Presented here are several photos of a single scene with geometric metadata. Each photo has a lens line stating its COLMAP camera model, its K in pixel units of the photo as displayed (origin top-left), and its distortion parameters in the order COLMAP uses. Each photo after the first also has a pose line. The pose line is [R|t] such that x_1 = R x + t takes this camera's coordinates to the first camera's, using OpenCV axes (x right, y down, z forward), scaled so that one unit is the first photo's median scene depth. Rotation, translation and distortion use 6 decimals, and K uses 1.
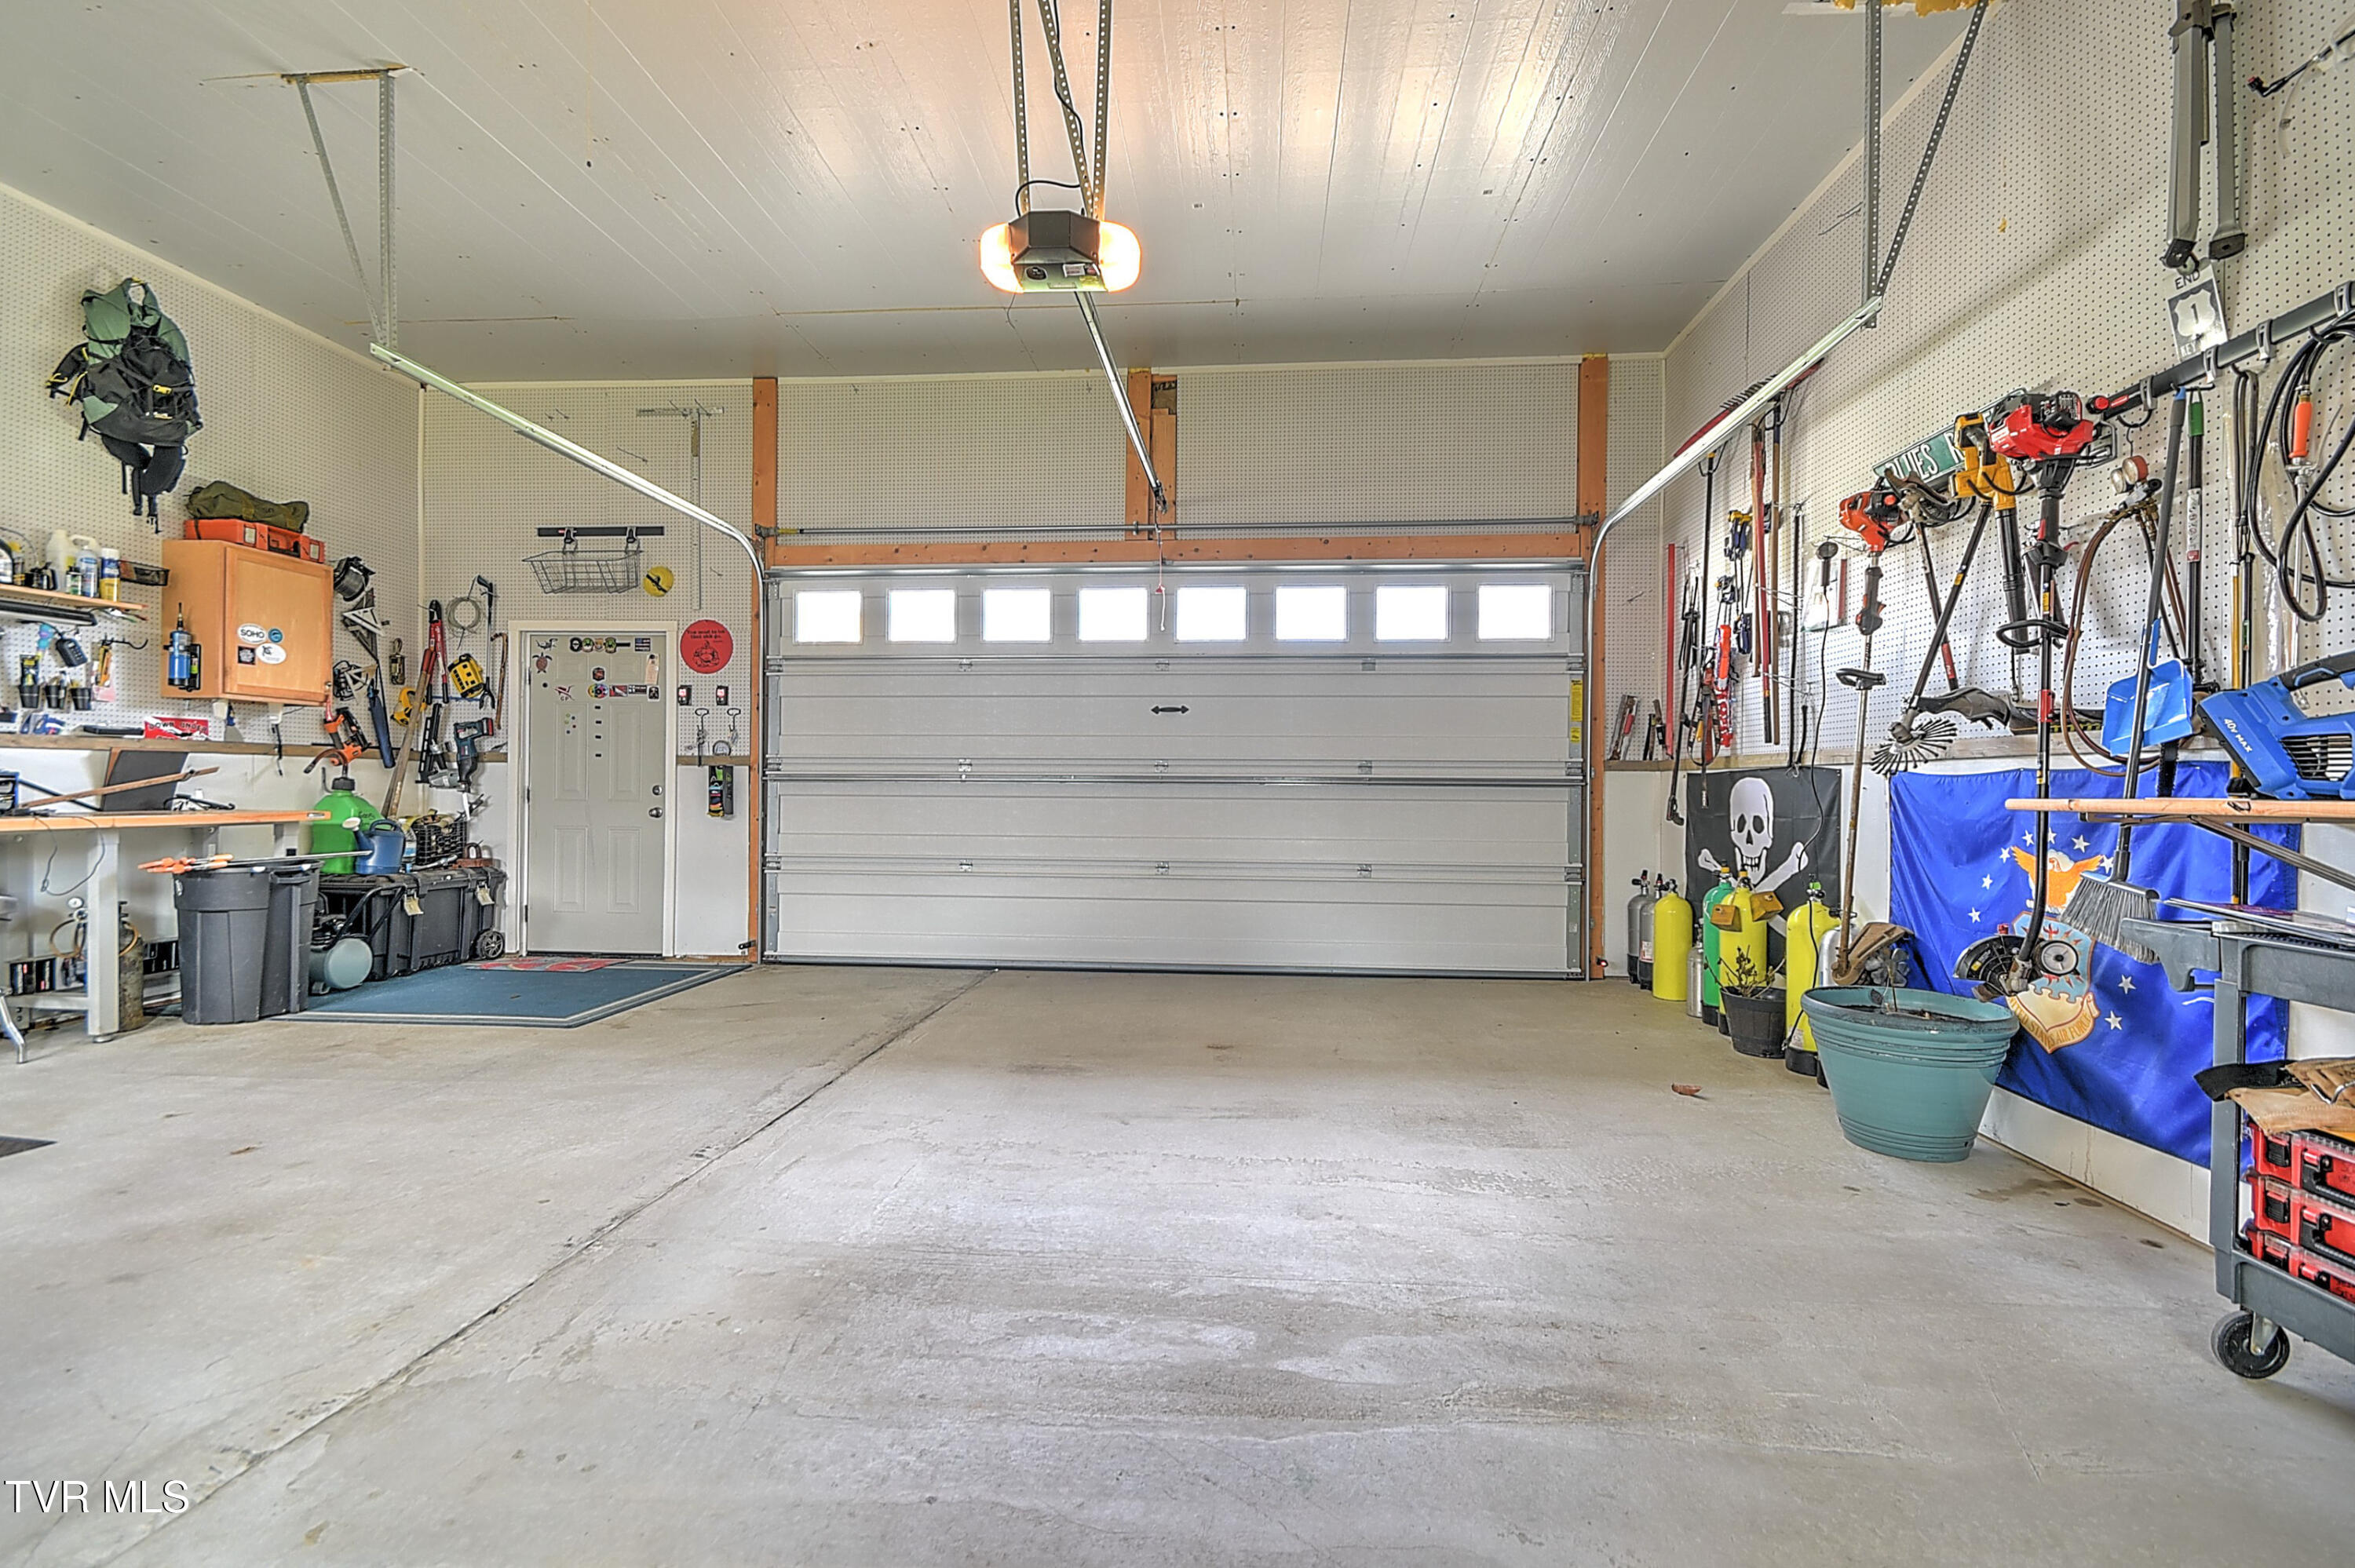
lens RADIAL K [[1013.5, 0, 1177.5], [0, 1013.5, 784.0], [0, 0, 1]] dist [0.002302, -0.000496]
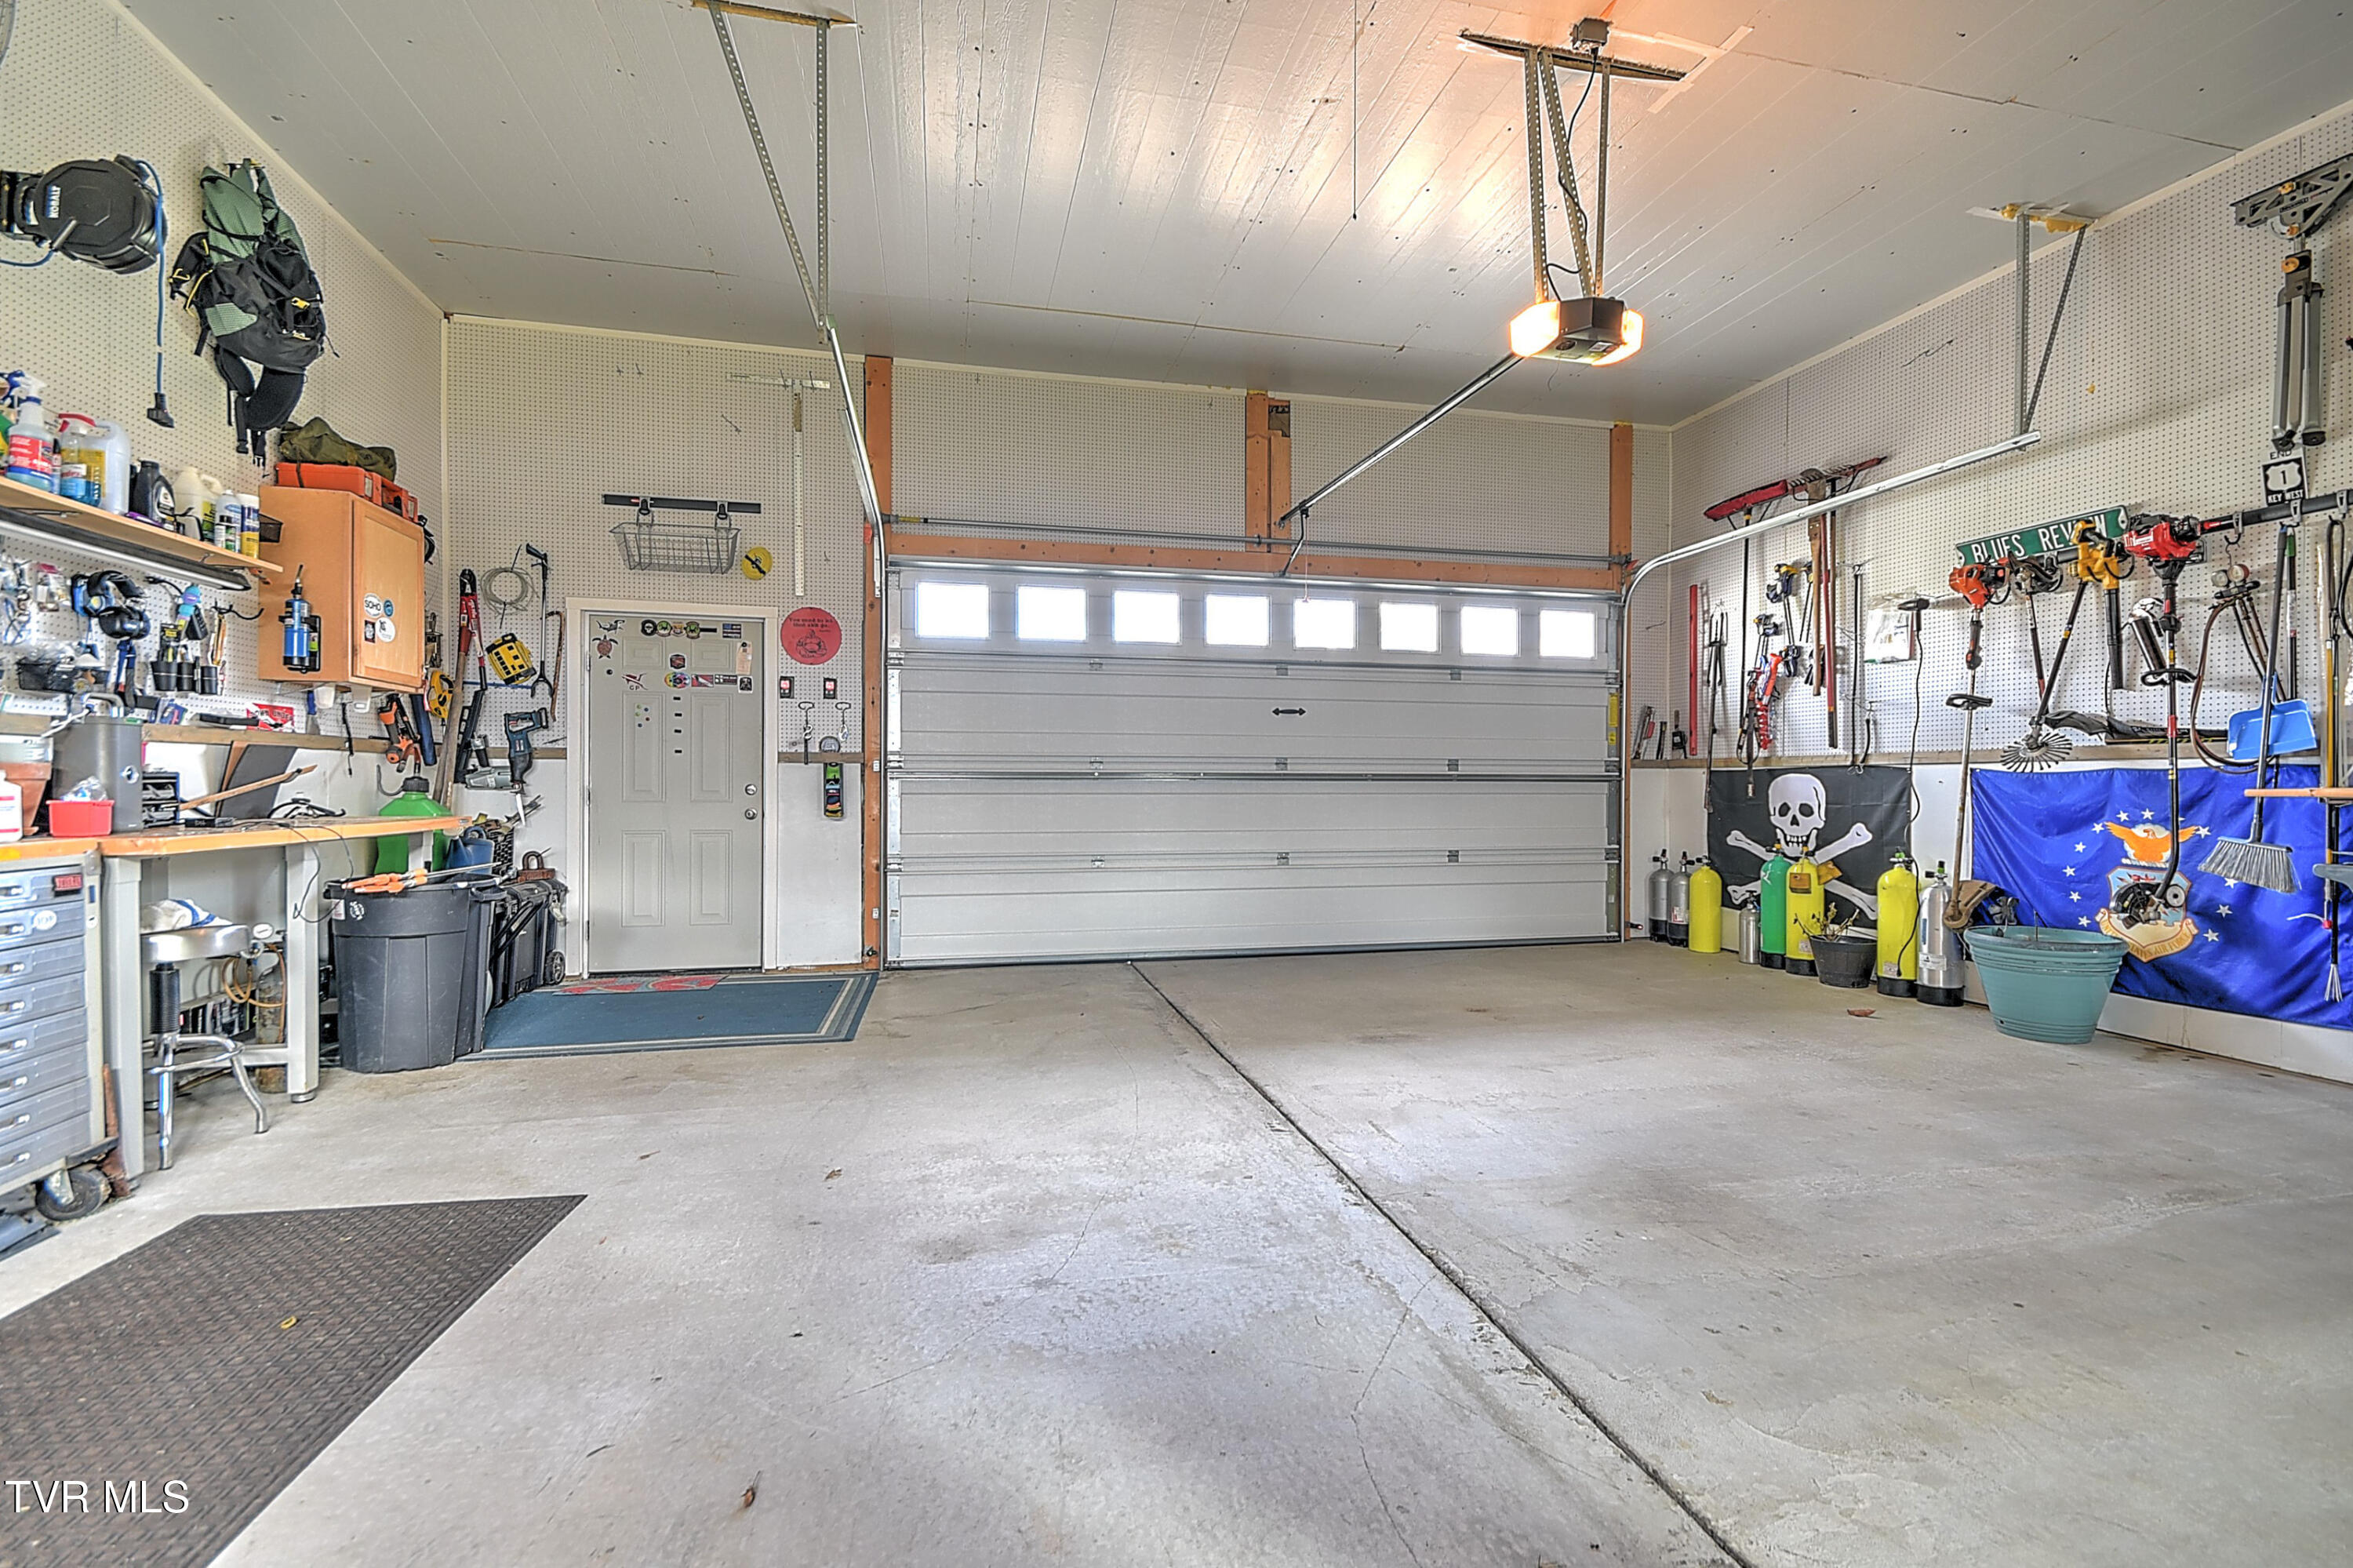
lens RADIAL K [[1012.8, 0, 1176.5], [0, 1012.8, 784.0], [0, 0, 1]] dist [0.002302, -0.000496]
pose [[0.954881, -0.005243, 0.296942, -0.456408], [0.003731, 0.999977, 0.005658, -0.003036], [-0.296965, -0.004295, 0.954879, 0.006999]]
